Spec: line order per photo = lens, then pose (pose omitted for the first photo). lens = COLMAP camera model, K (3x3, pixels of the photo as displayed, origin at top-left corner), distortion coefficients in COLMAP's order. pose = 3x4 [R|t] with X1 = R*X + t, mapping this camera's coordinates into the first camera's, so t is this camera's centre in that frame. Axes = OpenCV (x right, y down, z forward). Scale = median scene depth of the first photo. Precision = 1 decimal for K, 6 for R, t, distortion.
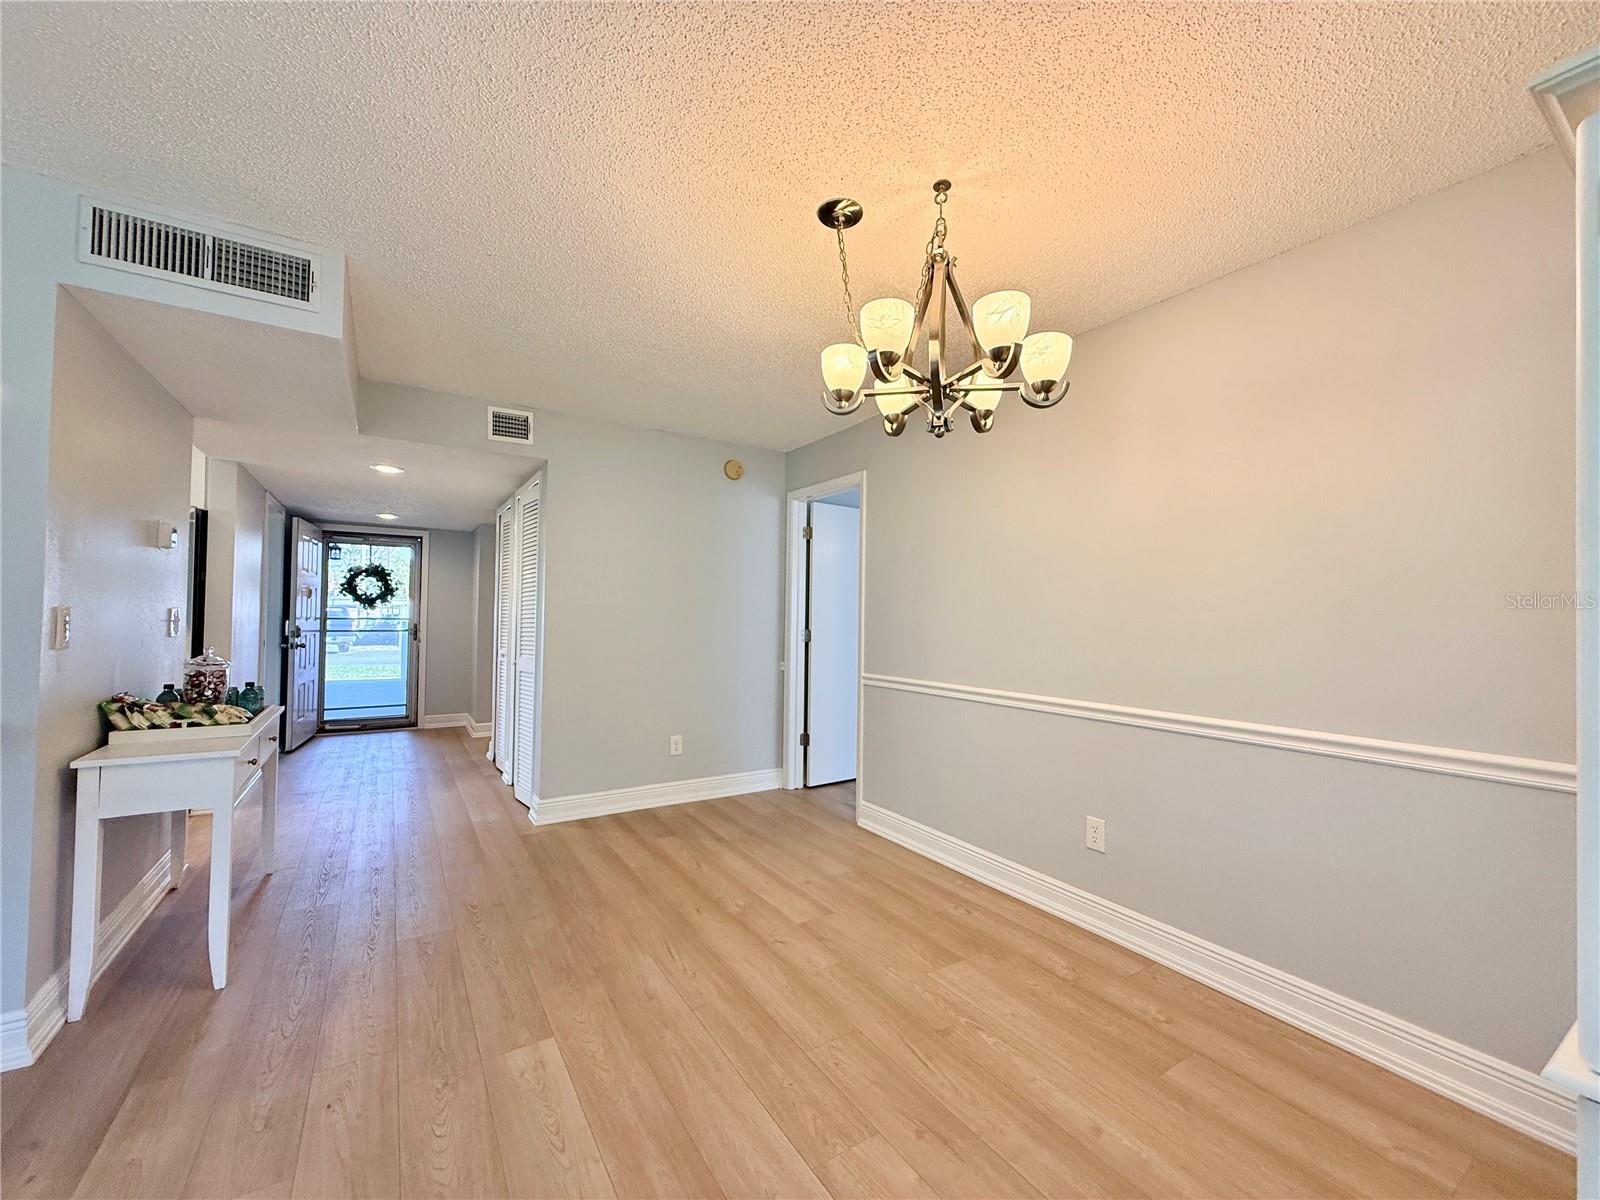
lens RADIAL K [[636.8, 0, 797.9], [0, 636.8, 599.1], [0, 0, 1]] dist [0.000025, 0.000029]
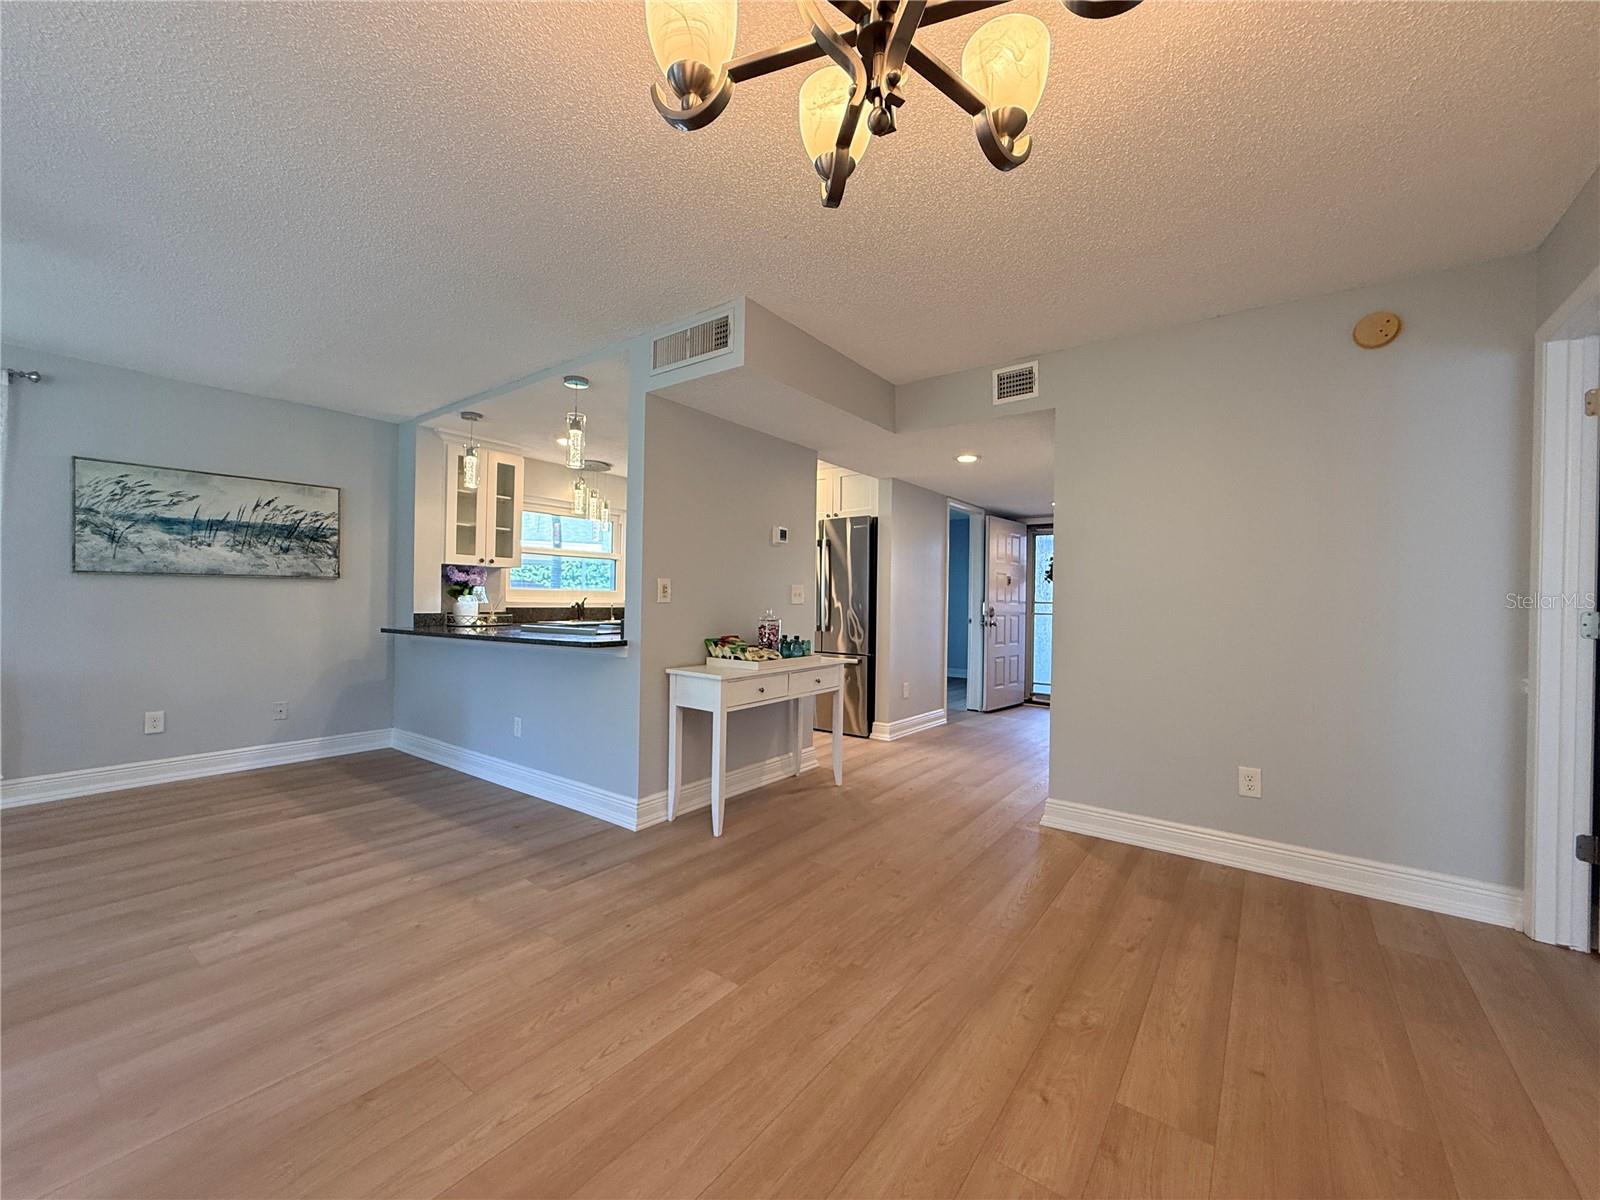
lens RADIAL K [[636.8, 0, 797.4], [0, 636.8, 600.6], [0, 0, 1]] dist [0.000025, 0.000029]
pose [[0.351077, -0.005929, -0.936328, 0.292648], [0.012772, 0.999917, -0.001543, 0.039503], [0.936259, -0.011417, 0.351124, 0.363143]]
